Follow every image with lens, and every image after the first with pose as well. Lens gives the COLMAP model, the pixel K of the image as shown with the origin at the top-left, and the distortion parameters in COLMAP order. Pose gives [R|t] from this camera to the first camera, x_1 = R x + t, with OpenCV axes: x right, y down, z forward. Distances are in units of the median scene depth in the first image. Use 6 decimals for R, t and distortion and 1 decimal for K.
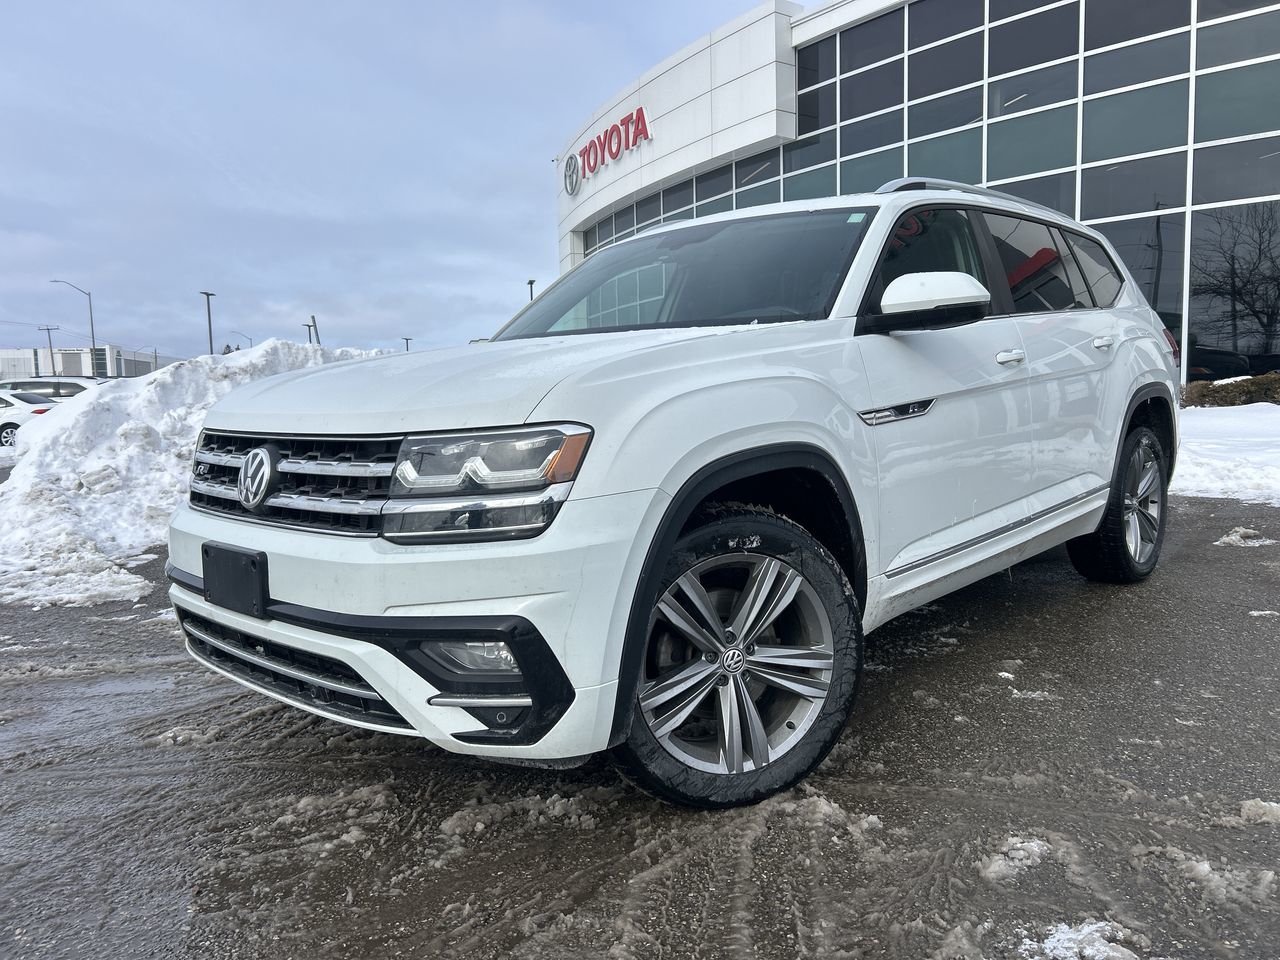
lens RADIAL K [[966.7, 0, 642.1], [0, 966.7, 486.7], [0, 0, 1]] dist [0.052299, -0.058185]
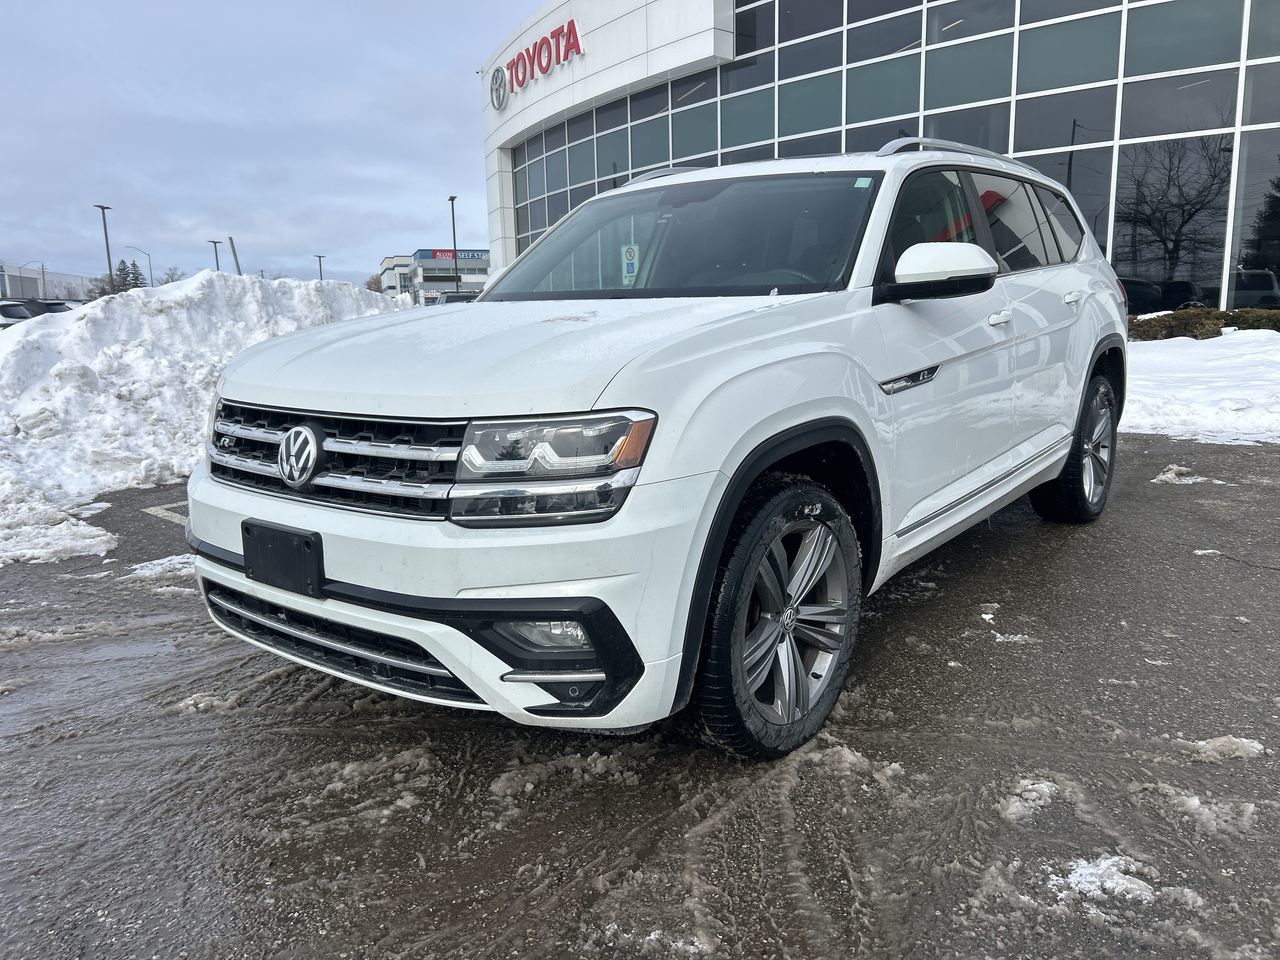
lens RADIAL K [[966.7, 0, 662.9], [0, 966.7, 491.1], [0, 0, 1]] dist [0.052299, -0.058185]
pose [[0.996103, -0.010773, 0.087533, -0.106399], [0.003924, 0.996942, 0.078047, -0.046097], [-0.088106, -0.077399, 0.993100, -0.022801]]
